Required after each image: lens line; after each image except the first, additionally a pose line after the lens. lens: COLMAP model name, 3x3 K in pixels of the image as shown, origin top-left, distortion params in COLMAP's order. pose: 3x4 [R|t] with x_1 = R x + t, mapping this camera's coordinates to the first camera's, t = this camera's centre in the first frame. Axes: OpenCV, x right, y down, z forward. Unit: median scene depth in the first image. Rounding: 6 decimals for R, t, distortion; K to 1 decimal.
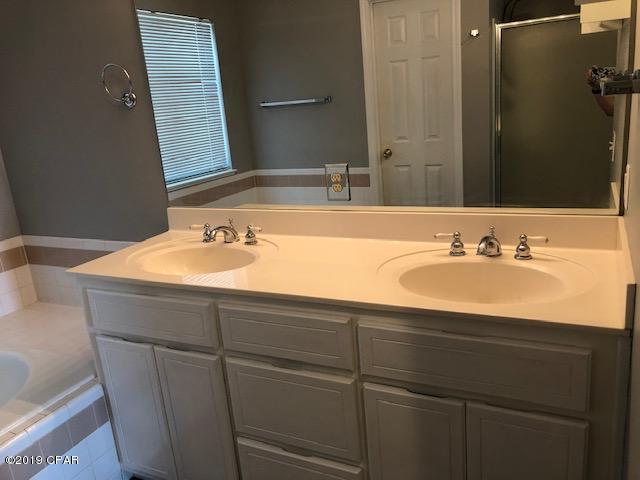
lens RADIAL K [[527.2, 0, 322.9], [0, 527.2, 237.0], [0, 0, 1]] dist [0.023828, -0.017503]
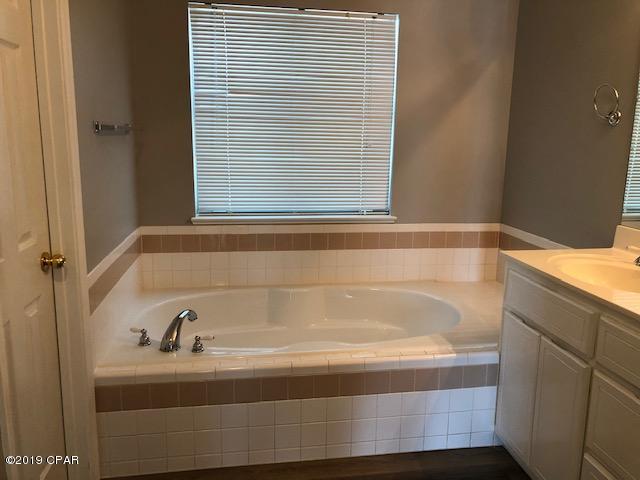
lens RADIAL K [[527.2, 0, 319.0], [0, 527.2, 240.9], [0, 0, 1]] dist [0.023828, -0.017503]
pose [[0.561122, 0.257964, -0.786509, 0.228904], [-0.280917, 0.953150, 0.112204, 0.023395], [0.778606, 0.157984, 0.607300, -0.066302]]
